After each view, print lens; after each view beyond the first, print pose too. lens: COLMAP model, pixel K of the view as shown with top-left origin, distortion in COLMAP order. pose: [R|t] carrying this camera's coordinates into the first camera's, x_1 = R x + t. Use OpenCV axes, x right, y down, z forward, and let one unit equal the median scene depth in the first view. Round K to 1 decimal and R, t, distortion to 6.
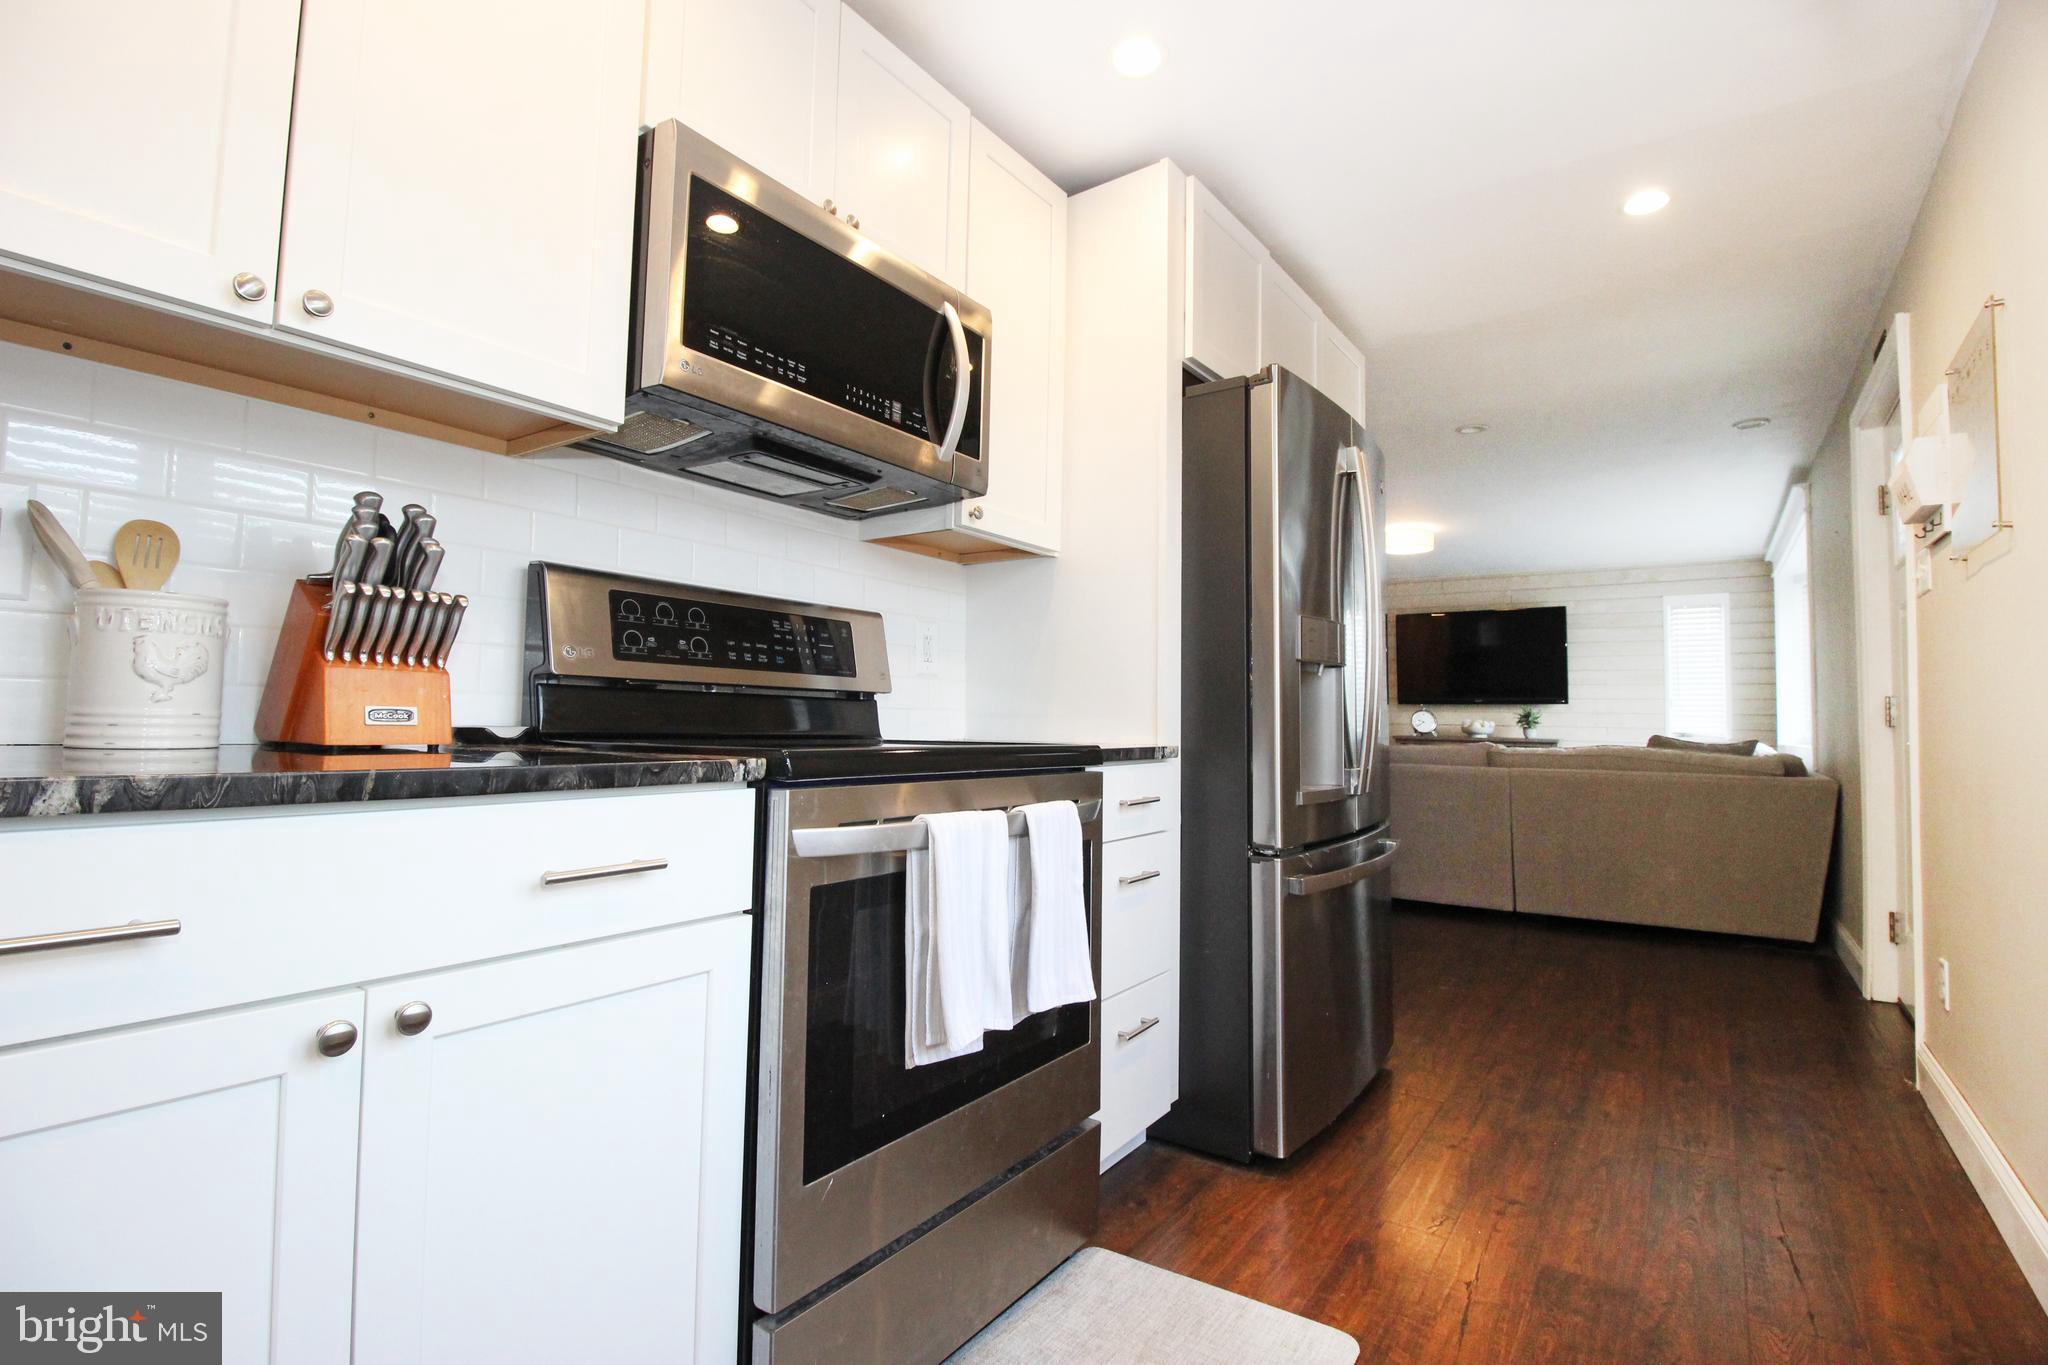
lens RADIAL K [[947.9, 0, 1037.4], [0, 947.9, 676.2], [0, 0, 1]] dist [-0.001414, -0.012359]
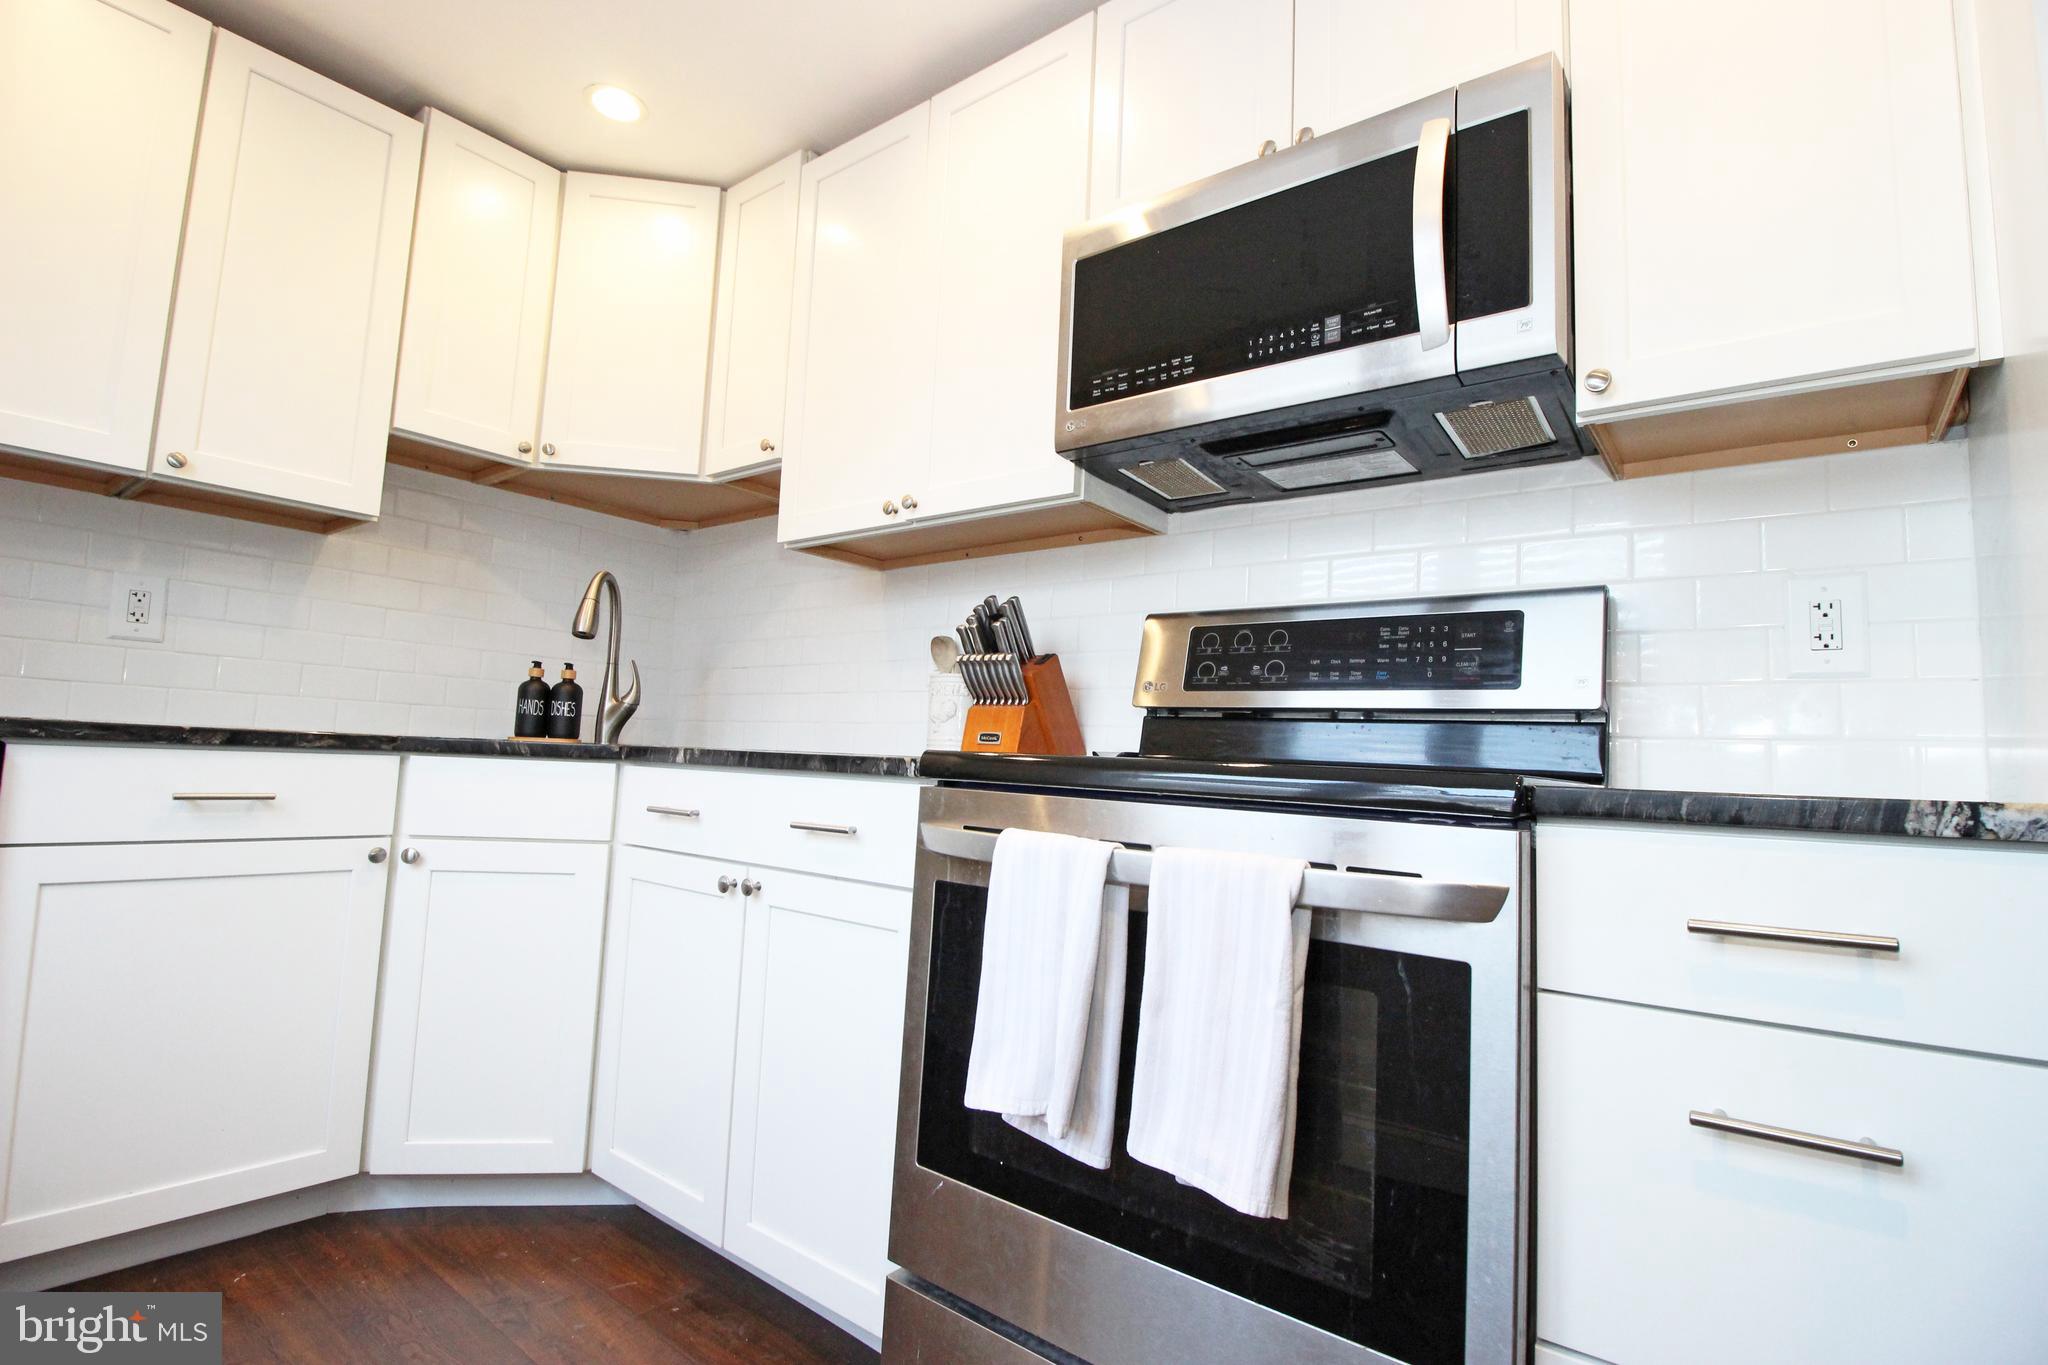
lens RADIAL K [[947.9, 0, 1034.3], [0, 947.9, 675.9], [0, 0, 1]] dist [-0.001414, -0.012359]
pose [[-0.051173, -0.109877, -0.992627, 0.617323], [0.001171, 0.993922, -0.110081, 0.081473], [0.998689, -0.006795, -0.050734, 0.853997]]
